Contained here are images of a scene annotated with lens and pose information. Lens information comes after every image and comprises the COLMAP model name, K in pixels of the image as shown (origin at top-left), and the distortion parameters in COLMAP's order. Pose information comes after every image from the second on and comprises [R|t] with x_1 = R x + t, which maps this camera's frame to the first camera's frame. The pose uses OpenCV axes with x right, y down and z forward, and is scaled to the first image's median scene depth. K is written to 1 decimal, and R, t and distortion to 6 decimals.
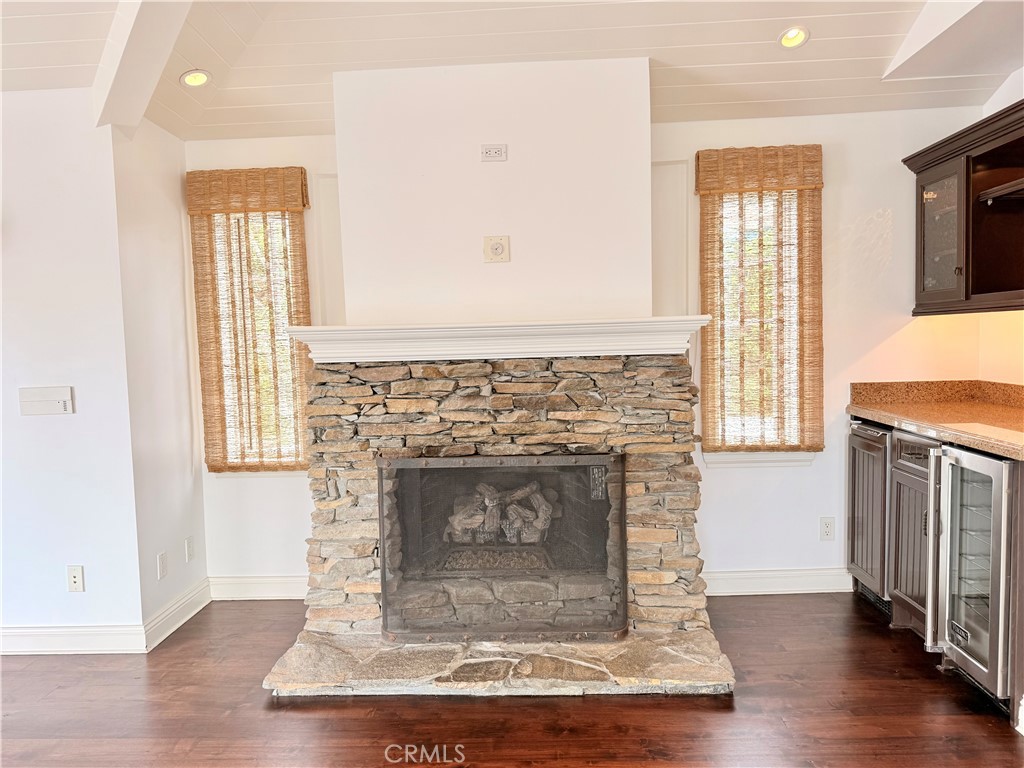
lens RADIAL K [[715.2, 0, 510.0], [0, 715.2, 384.5], [0, 0, 1]] dist [0.045651, -0.059741]
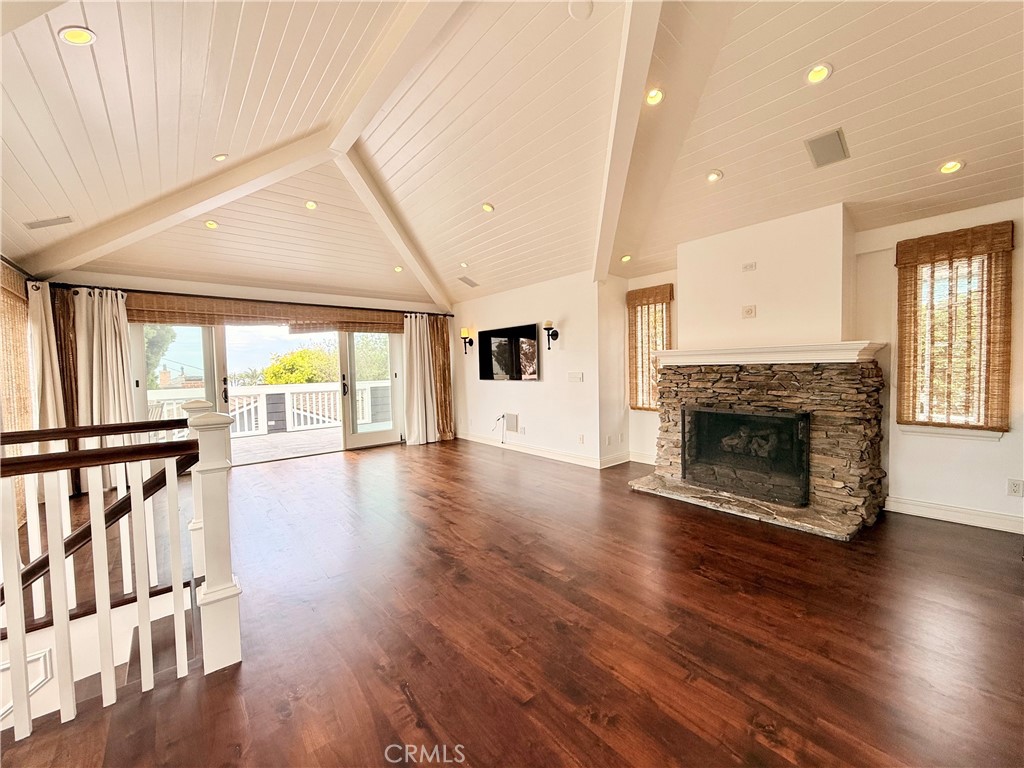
lens RADIAL K [[411.1, 0, 517.2], [0, 411.1, 382.7], [0, 0, 1]] dist [-0.003018, 0.001994]
pose [[0.683131, 0.040970, -0.729146, 0.413798], [-0.046560, 0.998837, 0.012502, 0.033859], [0.728810, 0.025409, 0.684244, -0.319499]]
